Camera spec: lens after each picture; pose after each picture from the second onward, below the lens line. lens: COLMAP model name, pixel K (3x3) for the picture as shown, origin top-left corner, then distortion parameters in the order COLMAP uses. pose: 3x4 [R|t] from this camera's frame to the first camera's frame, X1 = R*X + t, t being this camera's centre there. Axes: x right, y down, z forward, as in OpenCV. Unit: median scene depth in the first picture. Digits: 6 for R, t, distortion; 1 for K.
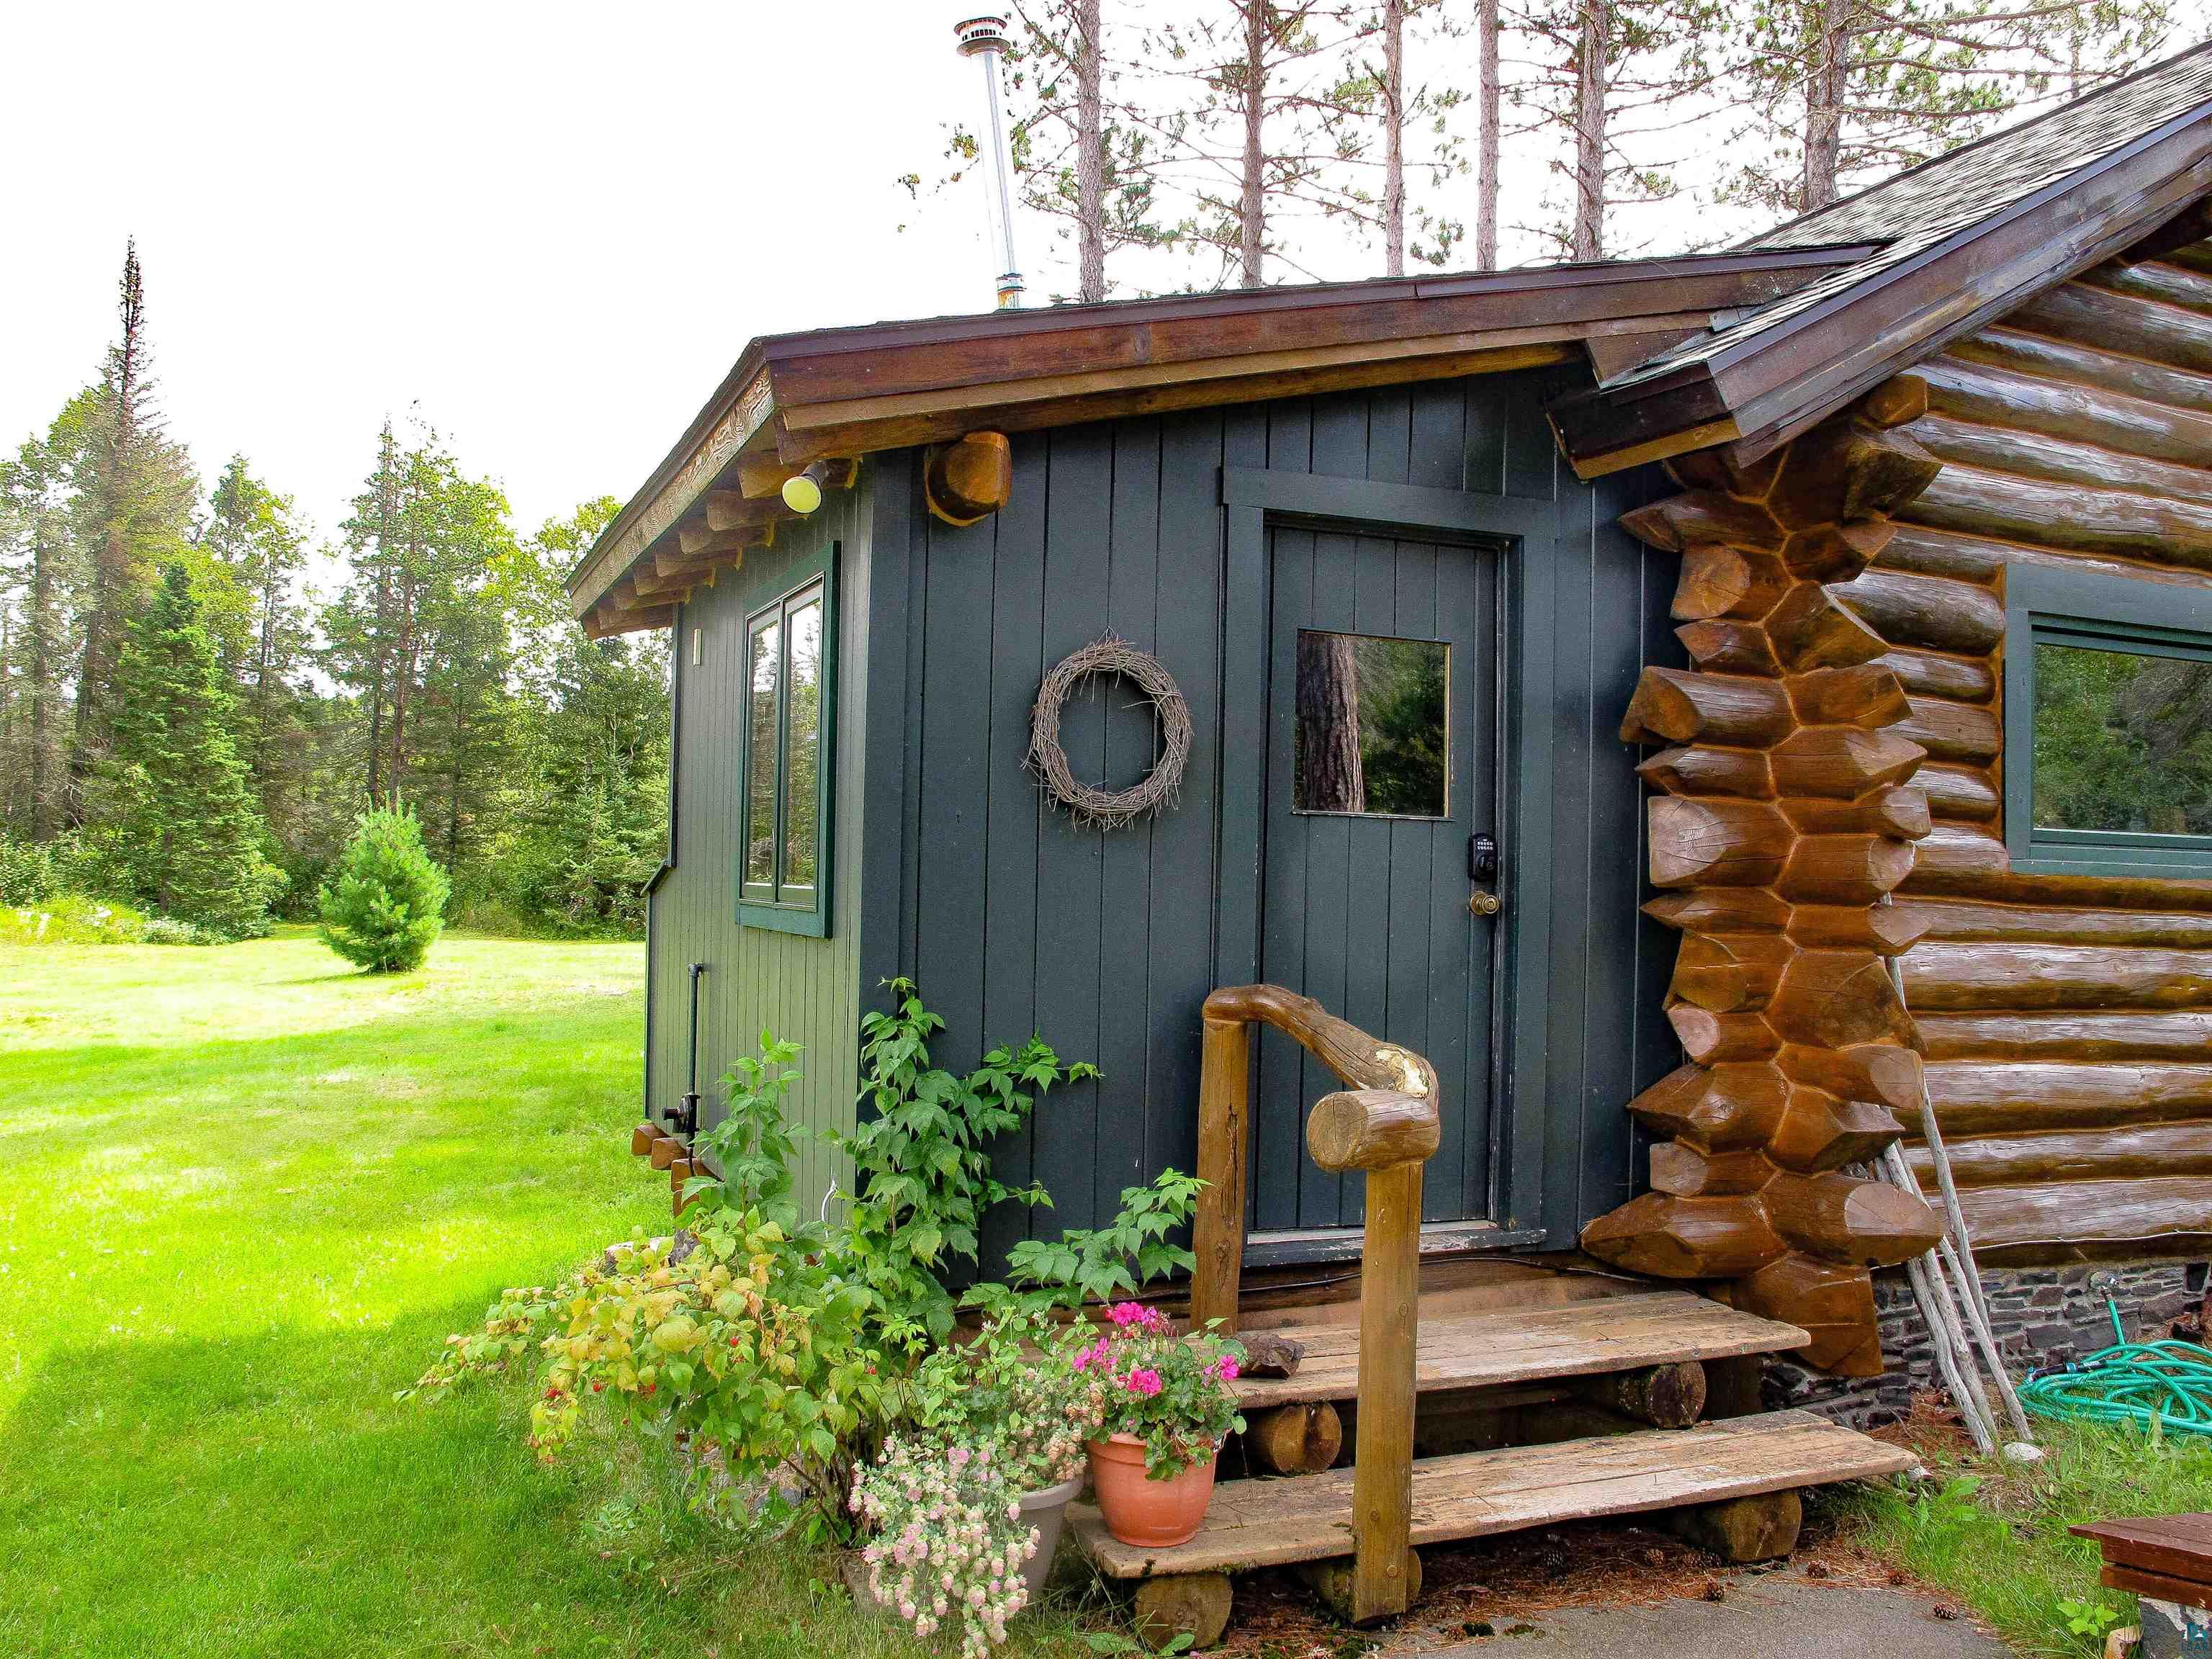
lens RADIAL K [[1857.2, 0, 1122.5], [0, 1857.2, 831.6], [0, 0, 1]] dist [-0.132179, 0.091029]
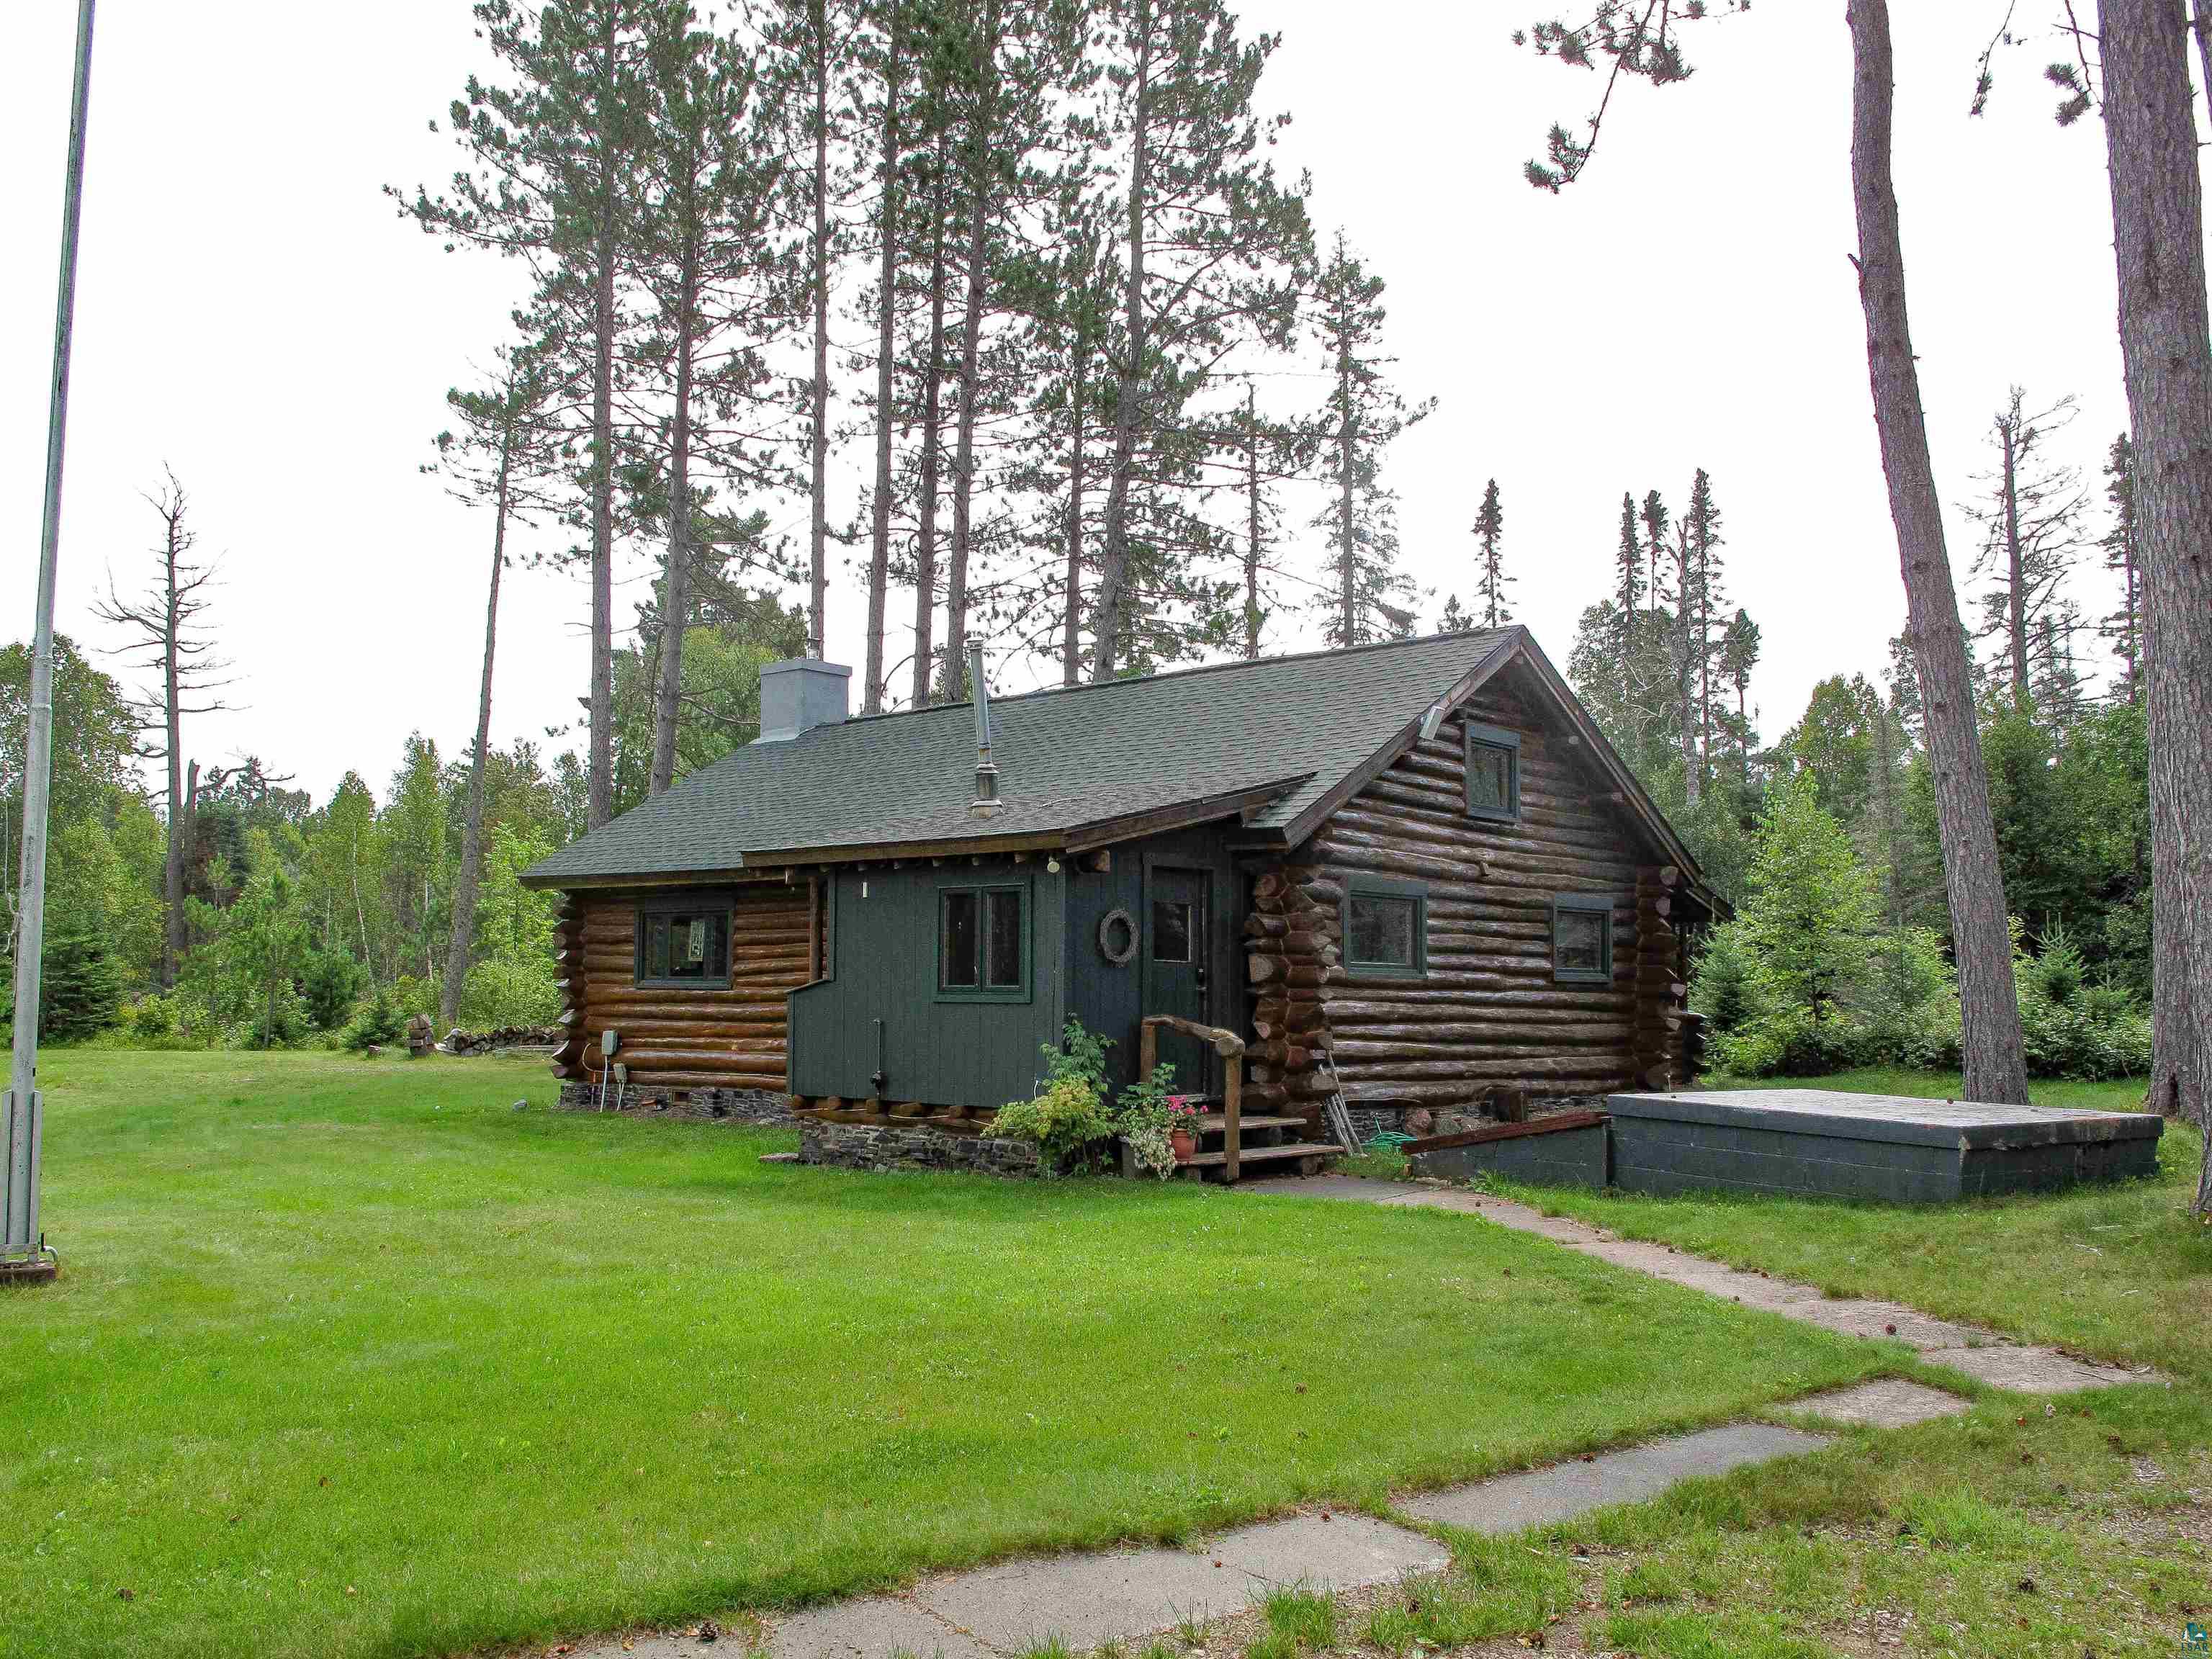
lens RADIAL K [[1857.2, 0, 1128.9], [0, 1857.2, 834.5], [0, 0, 1]] dist [-0.132179, 0.091029]
pose [[0.895017, 0.020709, 0.445551, -1.301138], [0.004589, 0.998441, -0.055624, -0.047622], [-0.446008, 0.051829, 0.893527, -1.727604]]
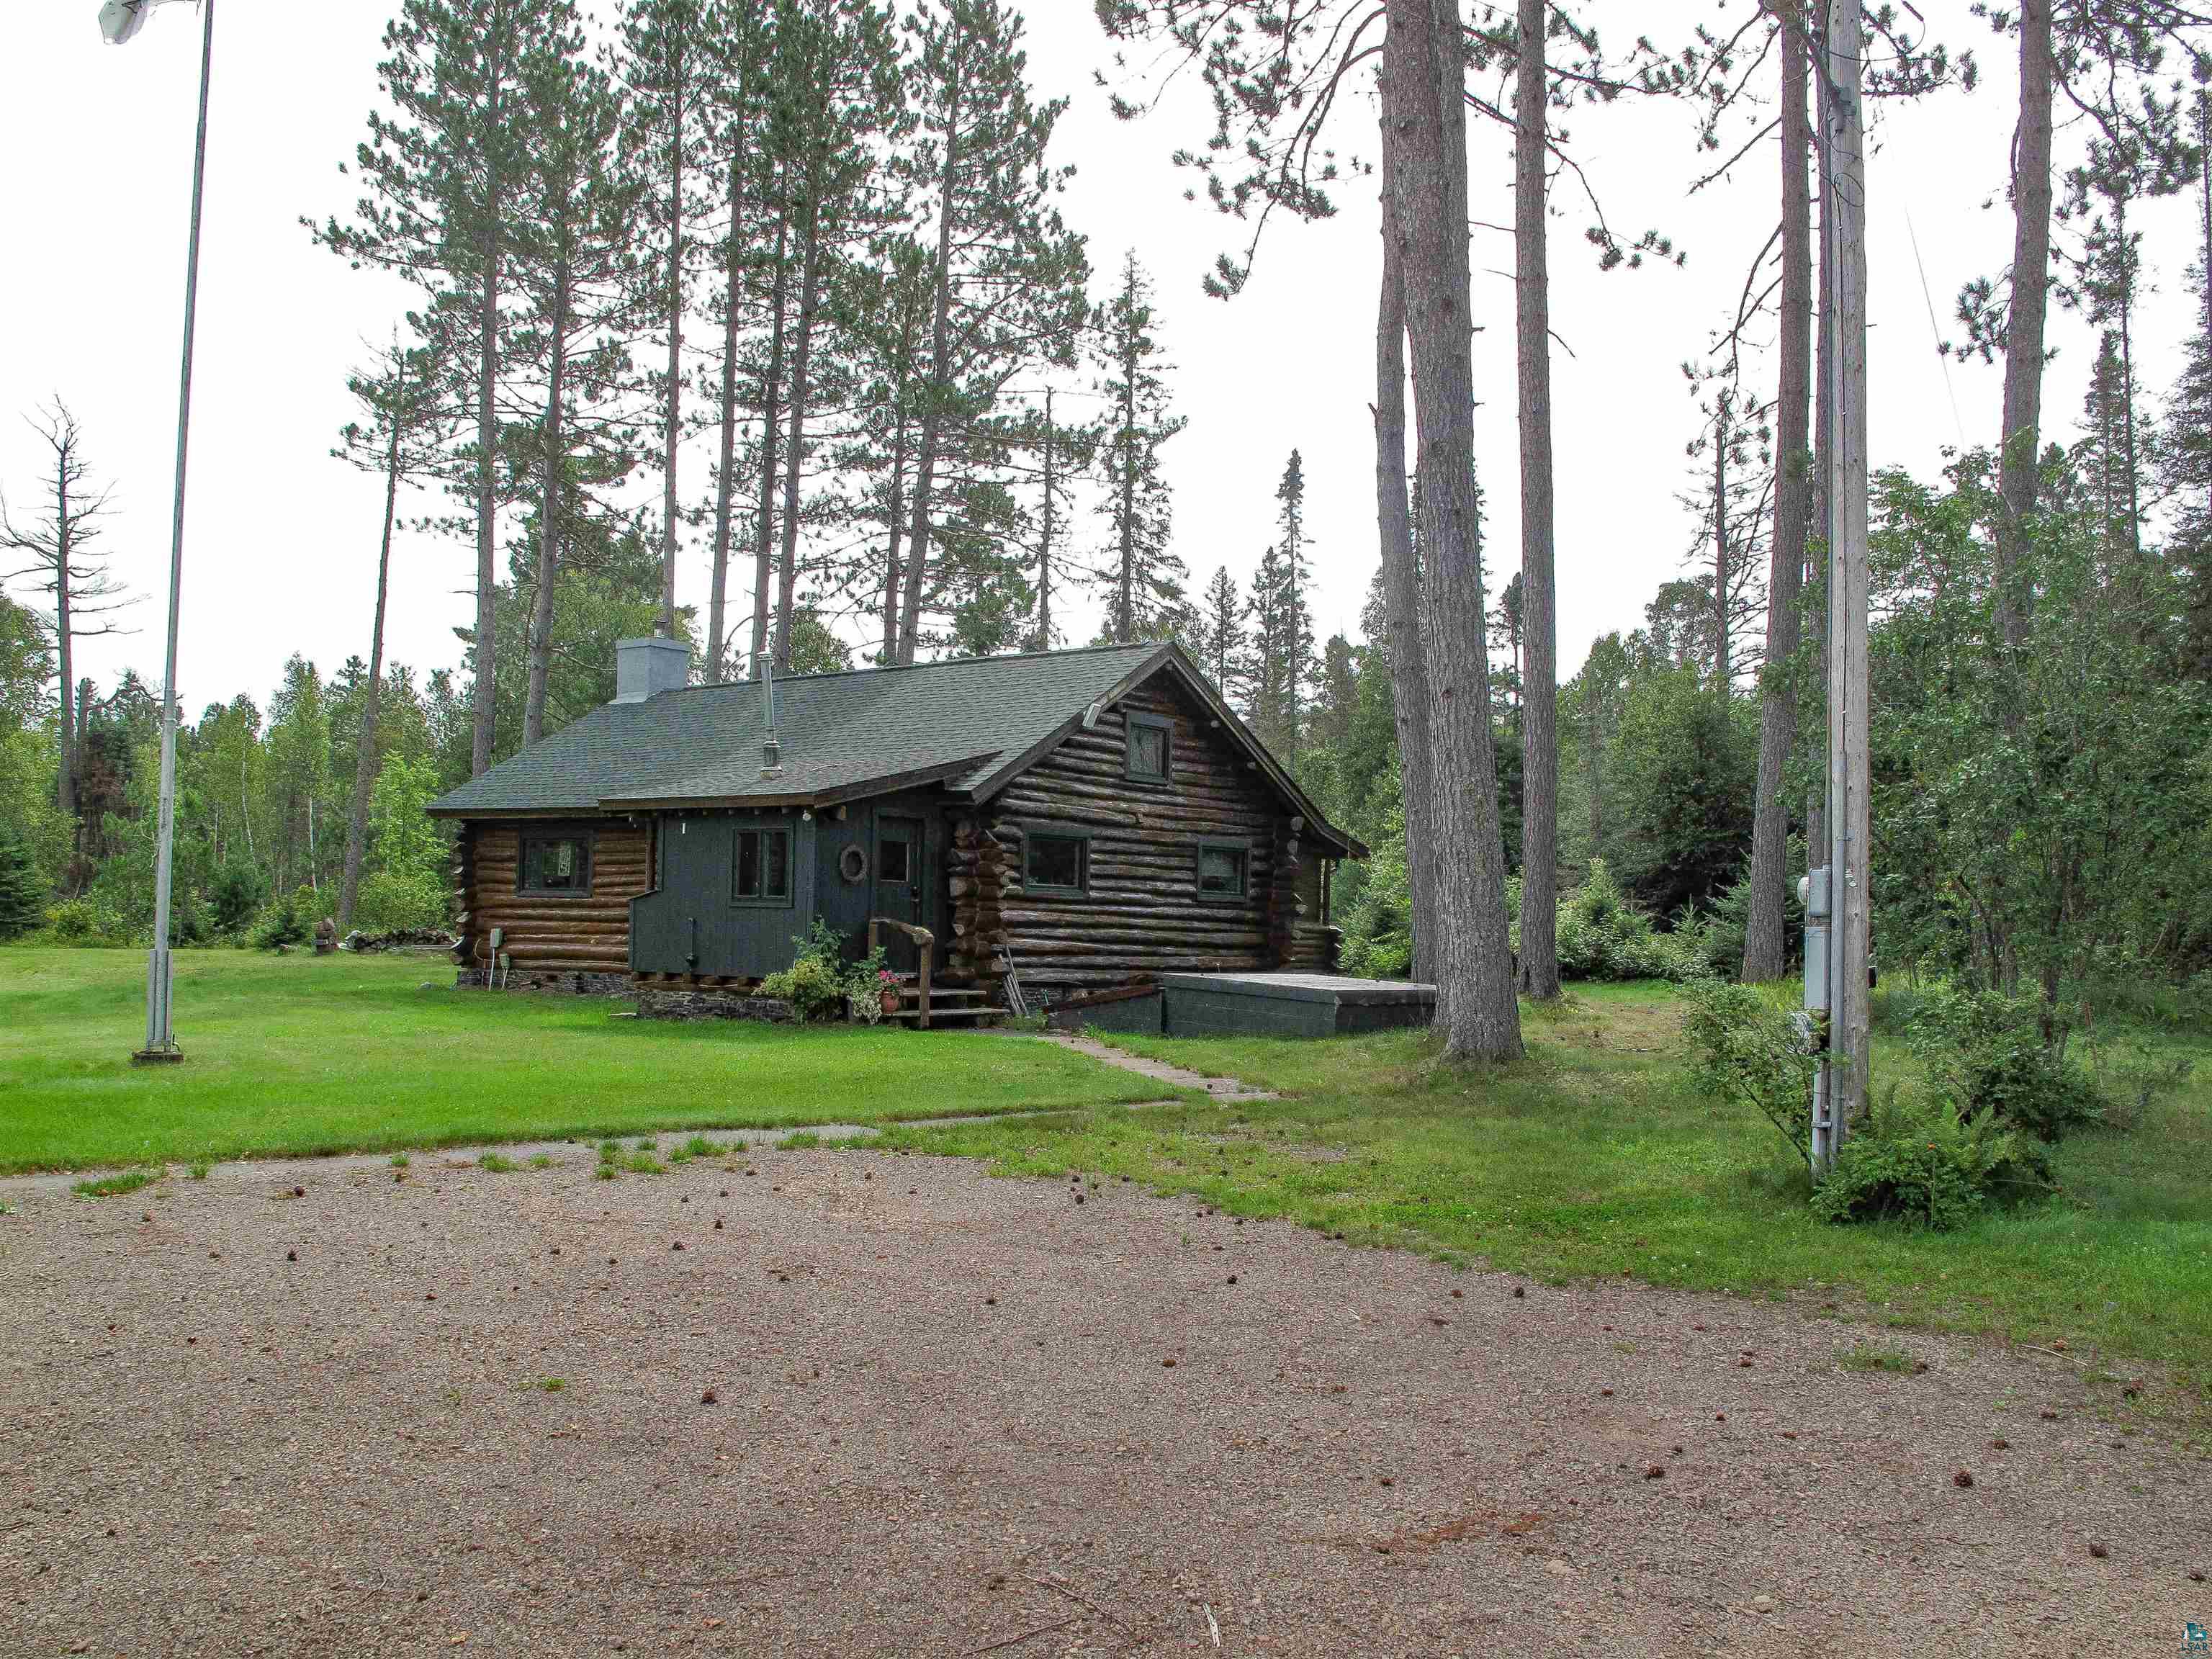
lens RADIAL K [[1857.2, 0, 1102.2], [0, 1857.2, 848.8], [0, 0, 1]] dist [-0.132179, 0.091029]
pose [[0.868632, 0.012321, 0.495304, -1.640597], [-0.011342, 0.999923, -0.004984, -0.069923], [-0.495328, -0.001288, 0.868705, -3.129944]]
